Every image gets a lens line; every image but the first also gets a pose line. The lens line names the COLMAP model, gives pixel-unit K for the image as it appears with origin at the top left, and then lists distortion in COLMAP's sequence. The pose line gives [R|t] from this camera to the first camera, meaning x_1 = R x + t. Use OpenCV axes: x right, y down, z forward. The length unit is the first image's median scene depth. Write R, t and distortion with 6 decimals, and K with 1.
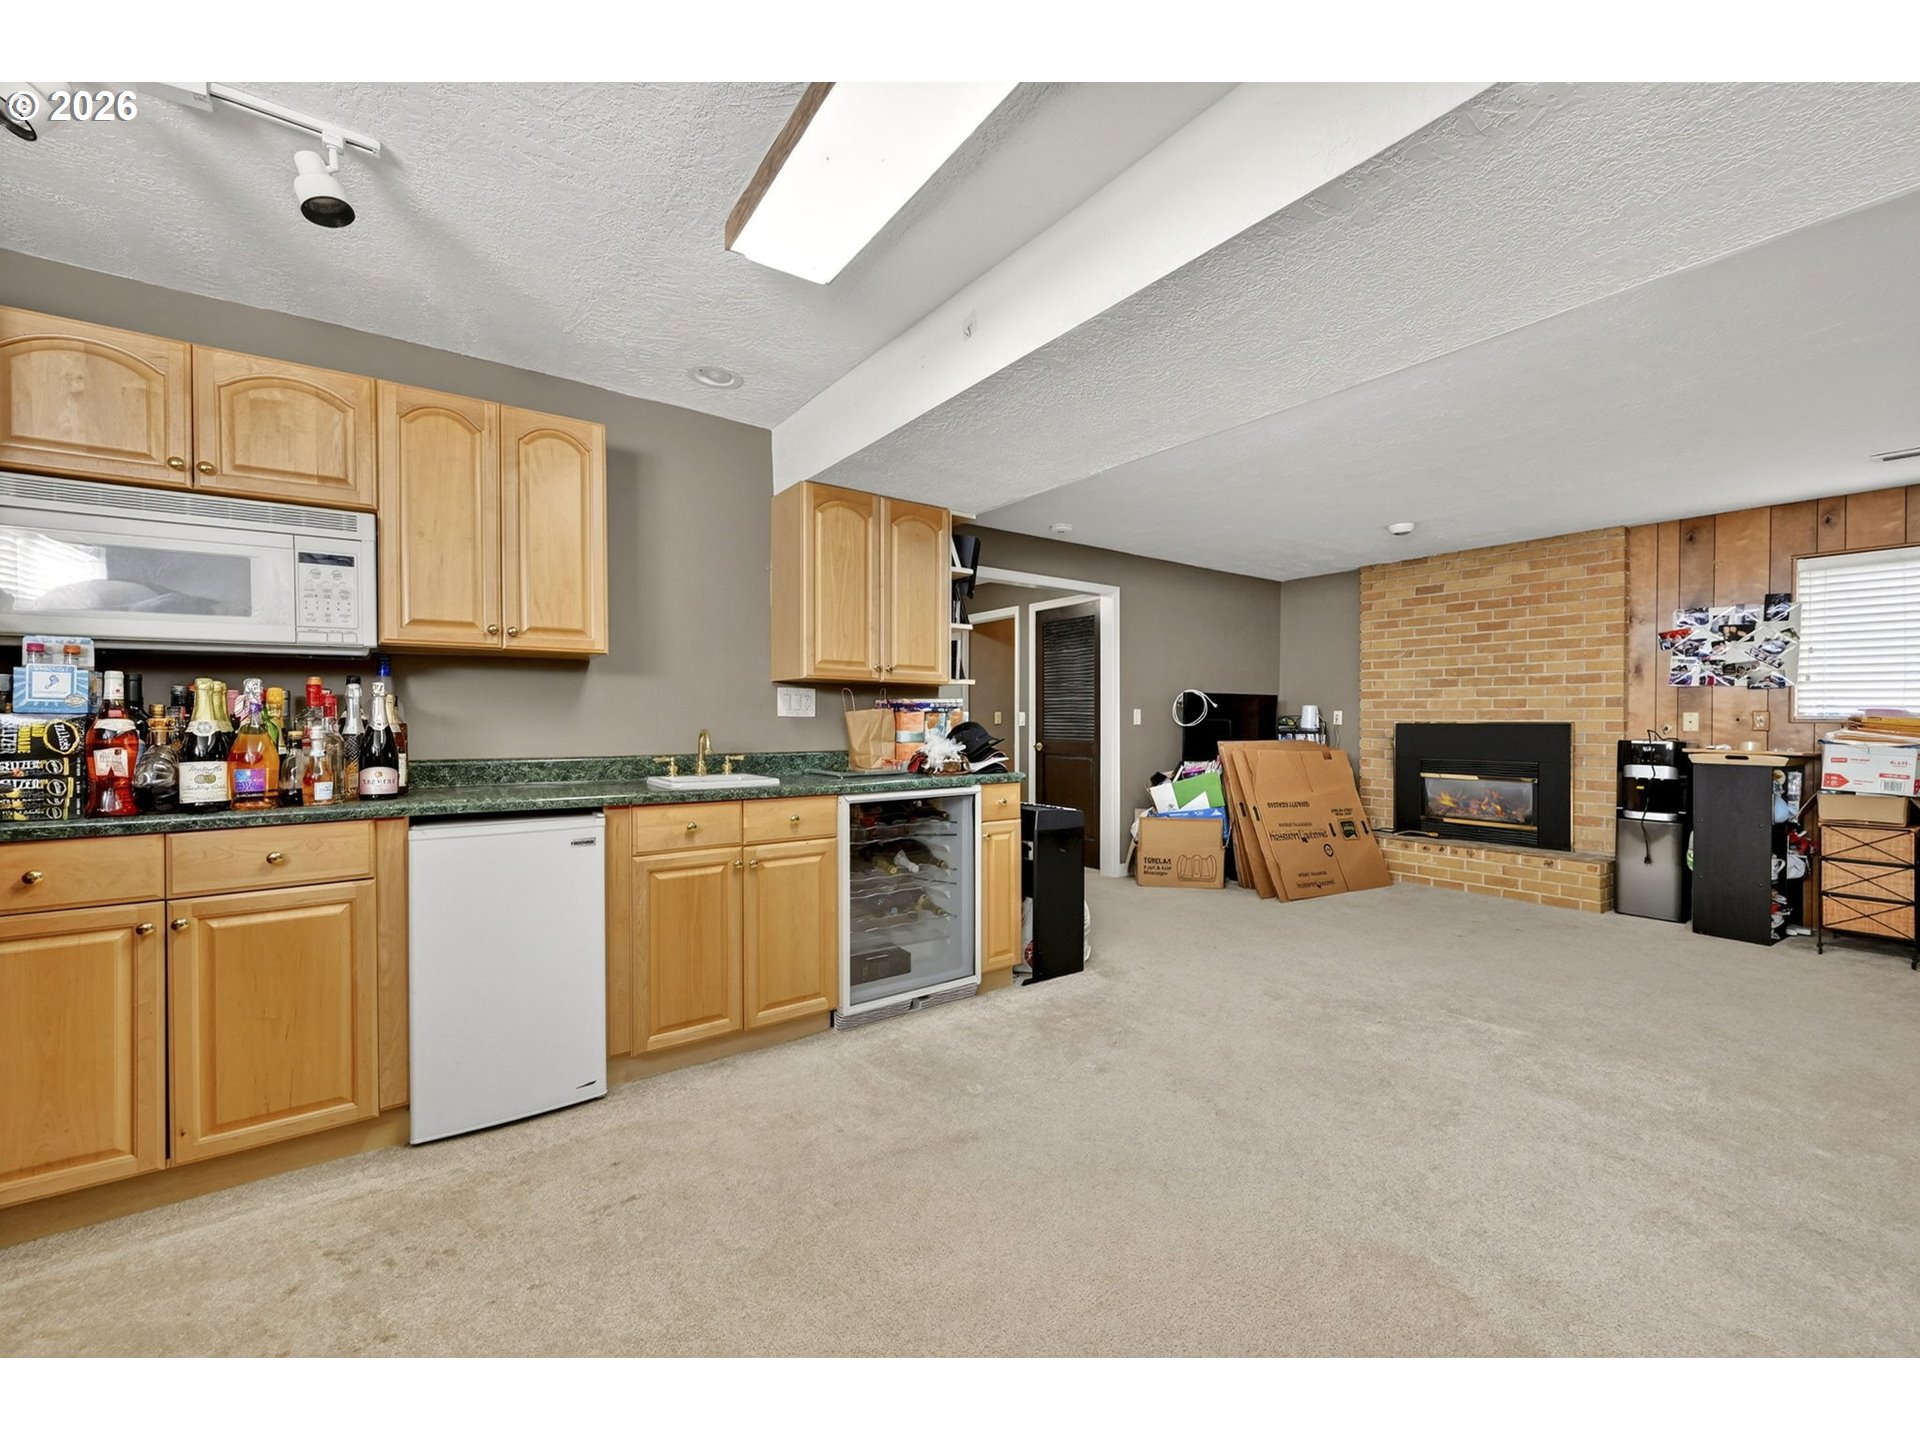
lens RADIAL K [[787.0, 0, 952.5], [0, 787.0, 724.5], [0, 0, 1]] dist [0.002612, 0.000231]
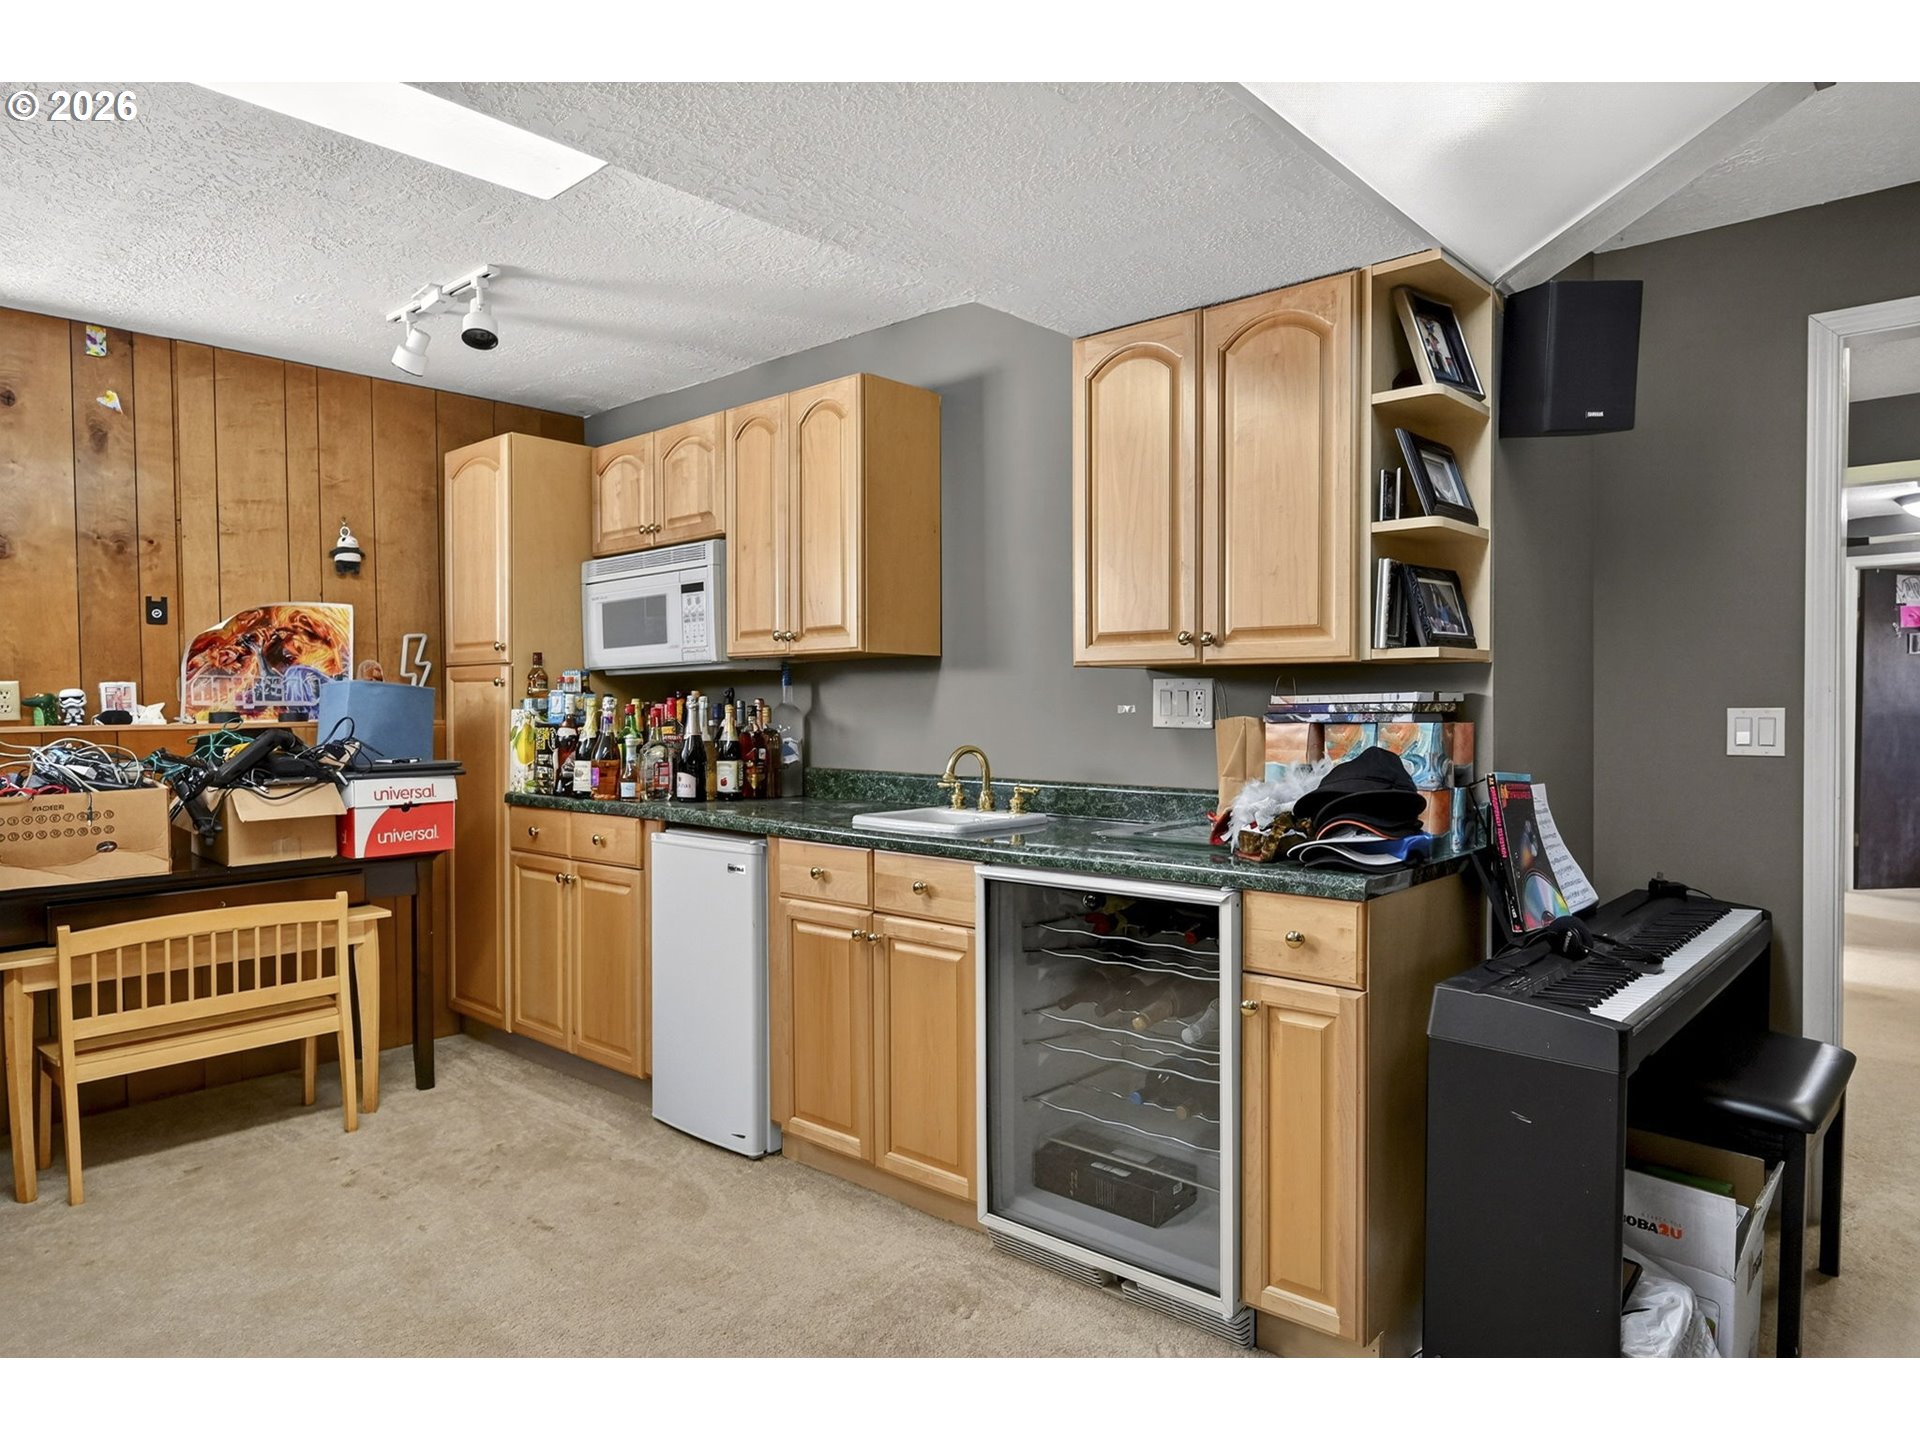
lens RADIAL K [[1164.6, 0, 956.7], [0, 1164.6, 734.7], [0, 0, 1]] dist [-0.000403, -0.000159]
pose [[0.221801, 0.025179, -0.974767, 0.877723], [-0.003462, 0.999681, 0.025035, -0.038139], [0.975086, -0.002178, 0.221817, 0.940018]]
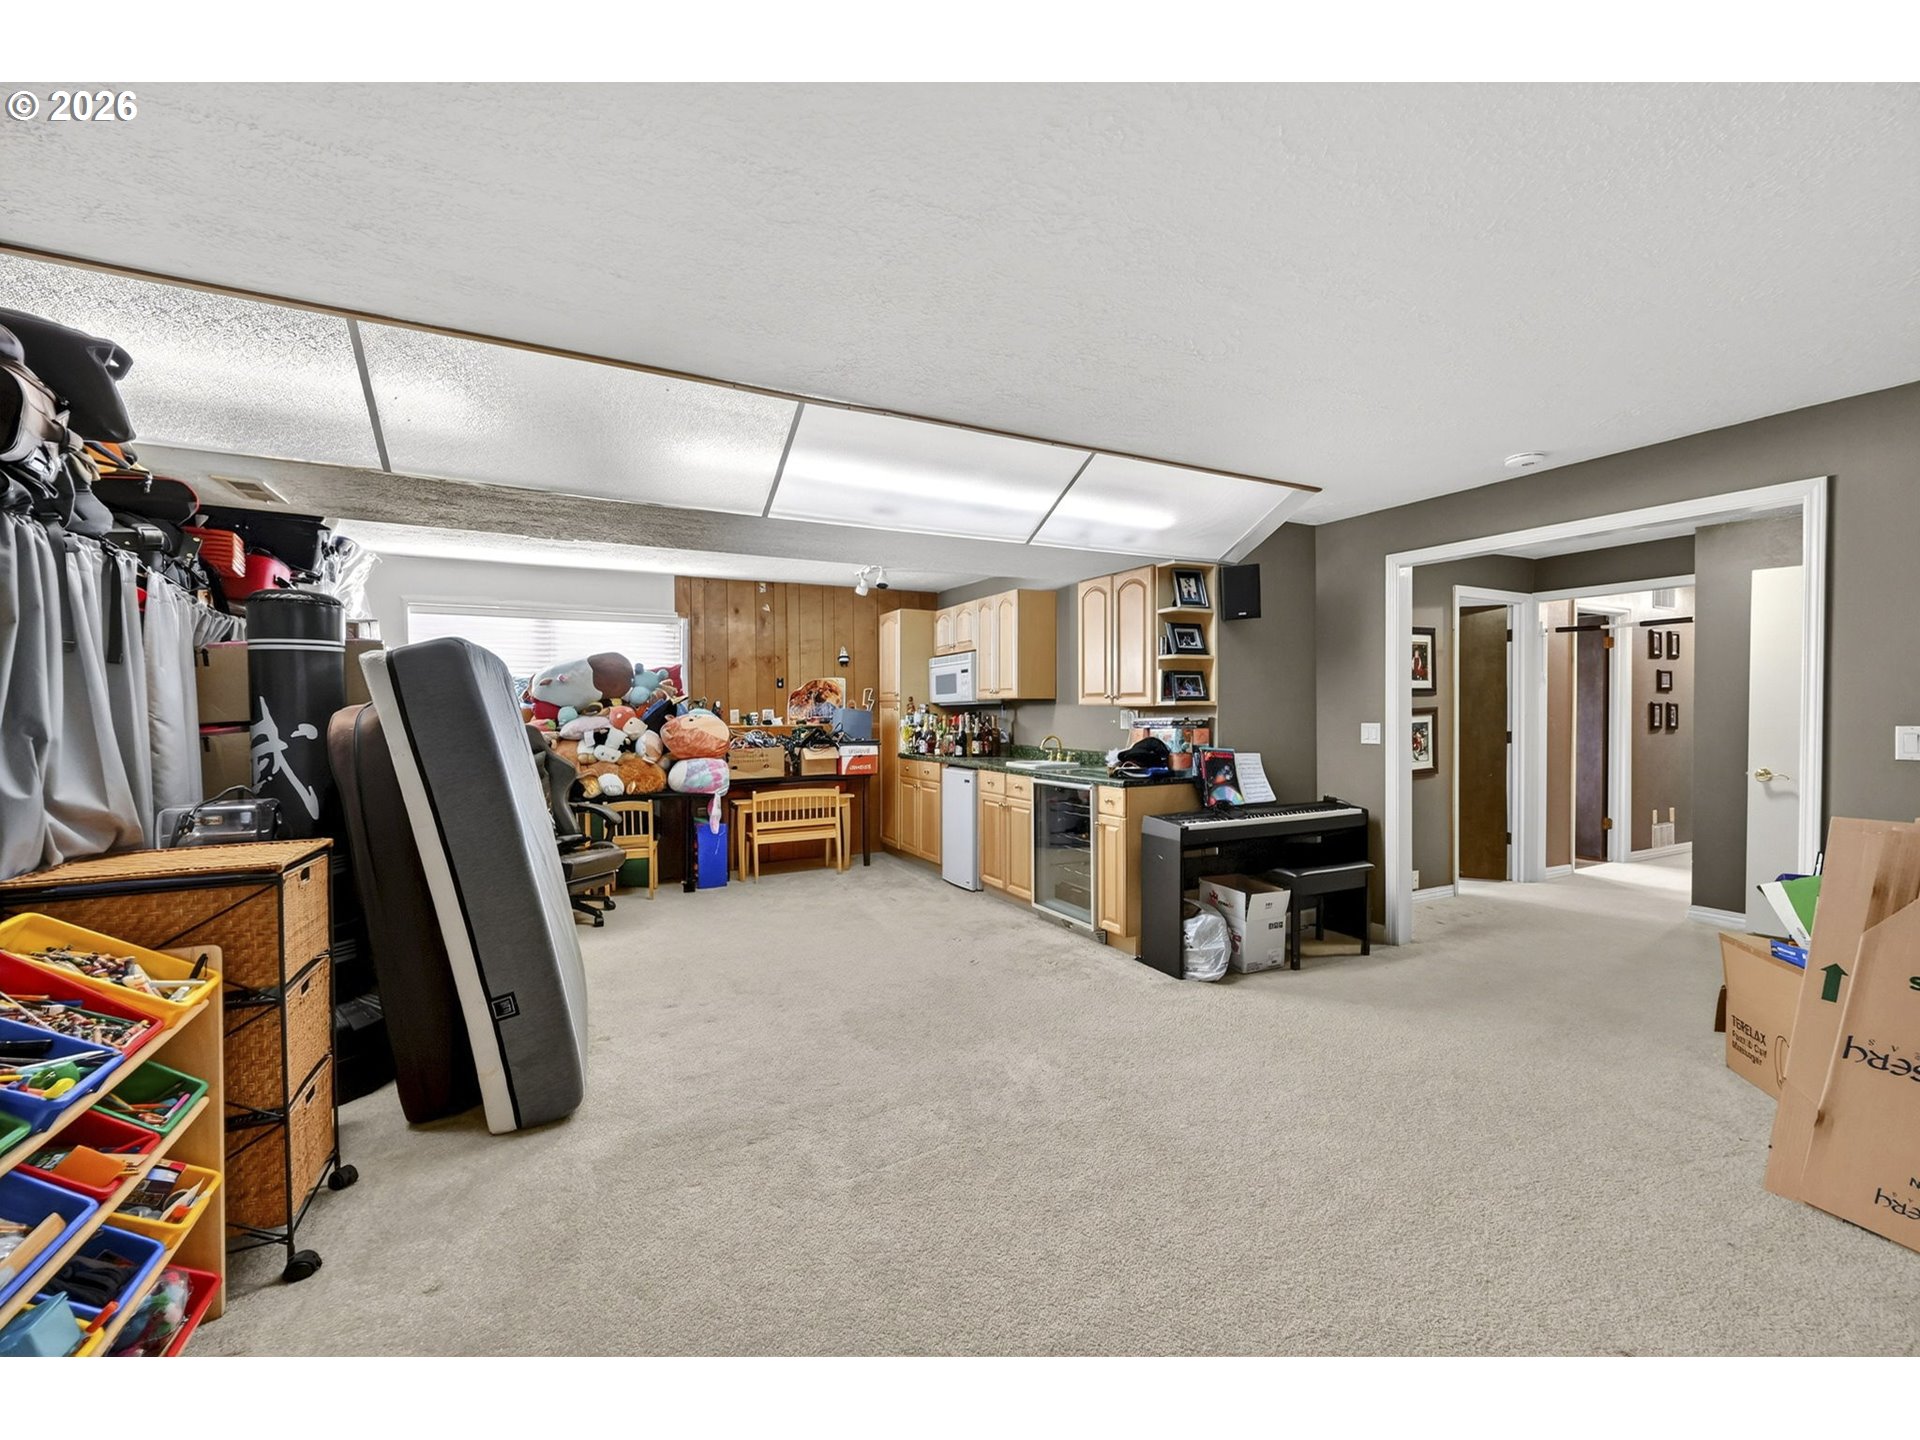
lens RADIAL K [[787.0, 0, 957.0], [0, 787.0, 716.3], [0, 0, 1]] dist [0.002612, 0.000231]
pose [[-0.144518, 0.008665, -0.989464, 1.881804], [-0.002448, 0.999955, 0.009115, -0.068808], [0.989499, 0.003739, -0.144490, 1.300799]]
